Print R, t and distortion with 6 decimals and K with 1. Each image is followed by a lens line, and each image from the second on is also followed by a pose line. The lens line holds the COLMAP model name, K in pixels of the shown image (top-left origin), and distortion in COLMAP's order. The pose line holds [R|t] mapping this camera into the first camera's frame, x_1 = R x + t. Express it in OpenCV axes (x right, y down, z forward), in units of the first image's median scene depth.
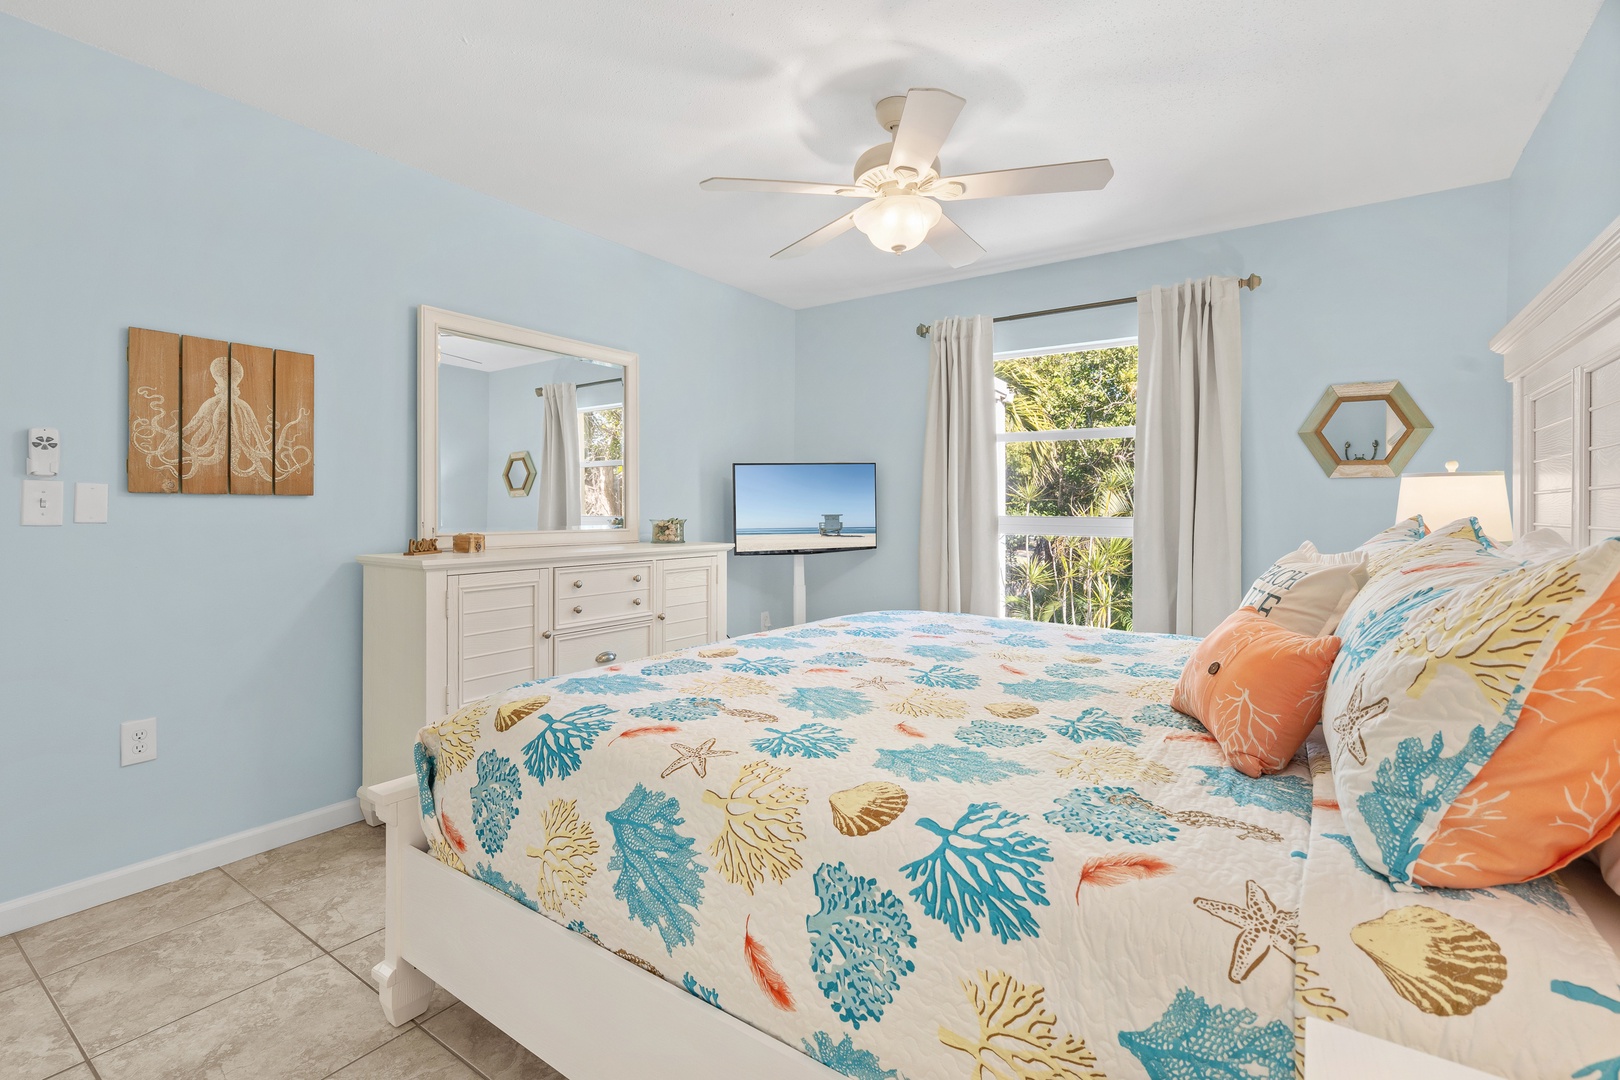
lens RADIAL K [[766.5, 0, 780.1], [0, 766.5, 506.1], [0, 0, 1]] dist [0.001290, 0.000397]
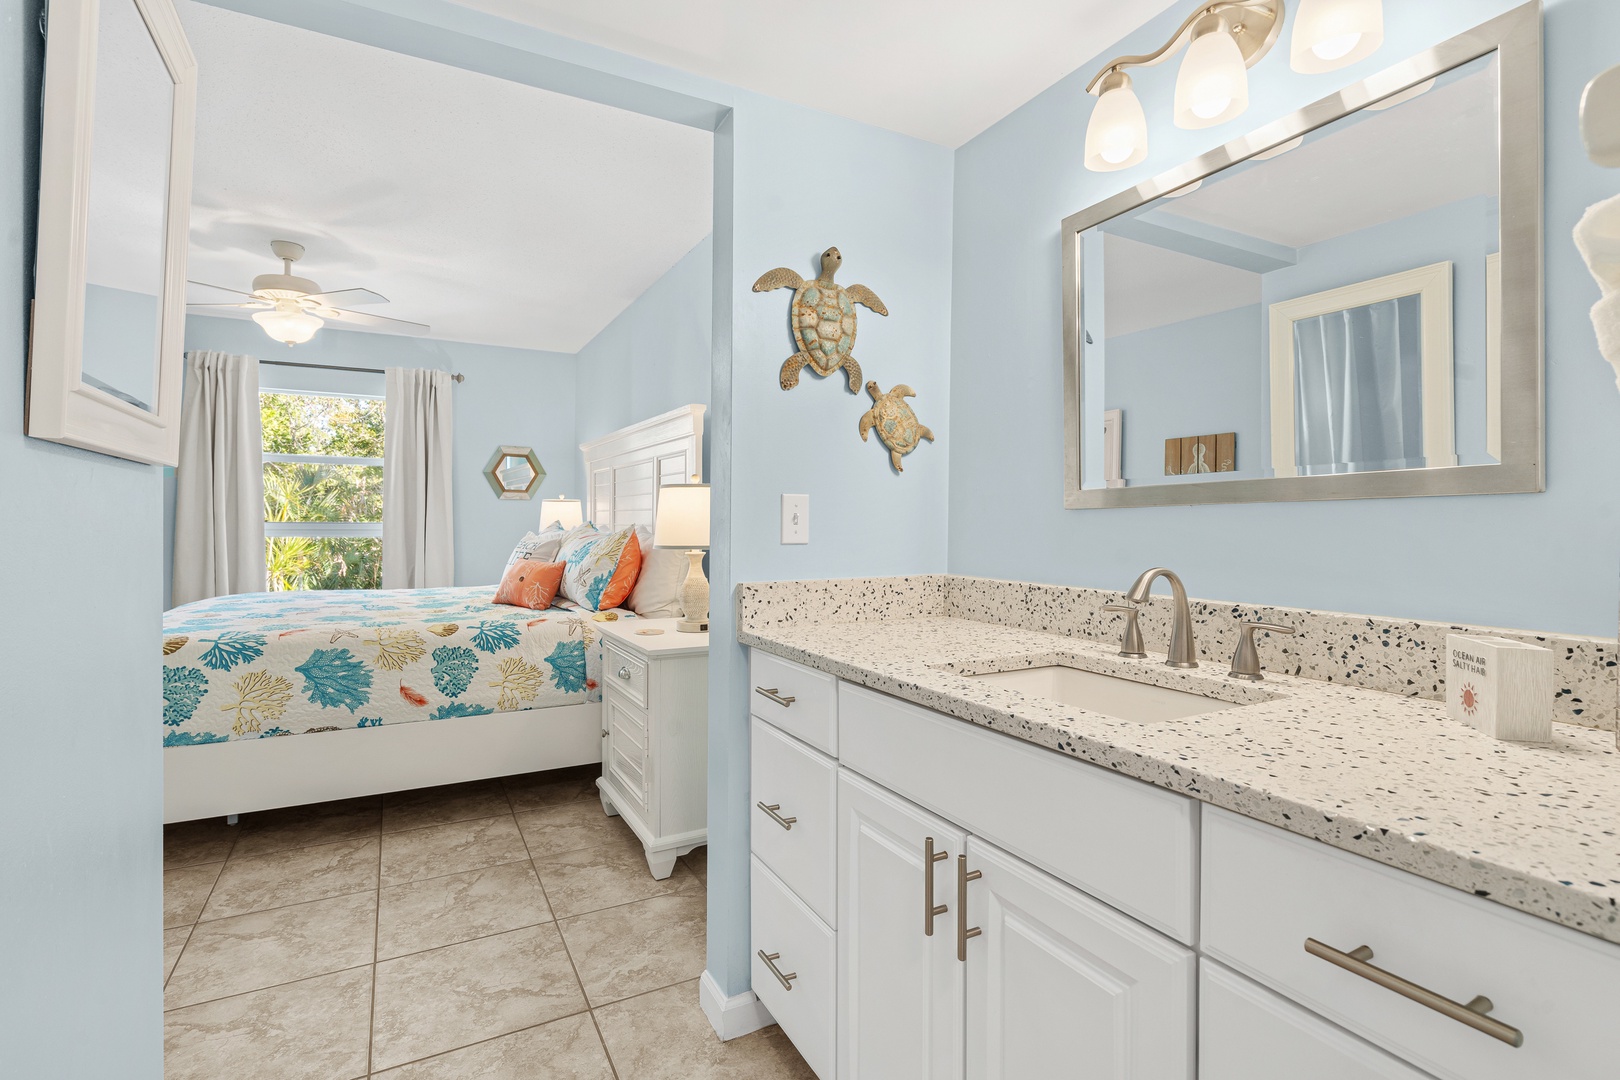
lens RADIAL K [[766.5, 0, 793.7], [0, 766.5, 532.7], [0, 0, 1]] dist [0.001290, 0.000397]
pose [[0.464931, -0.018590, 0.885152, -1.536087], [-0.005982, 0.999691, 0.024138, -0.016212], [-0.885327, -0.016518, 0.464676, -1.209261]]
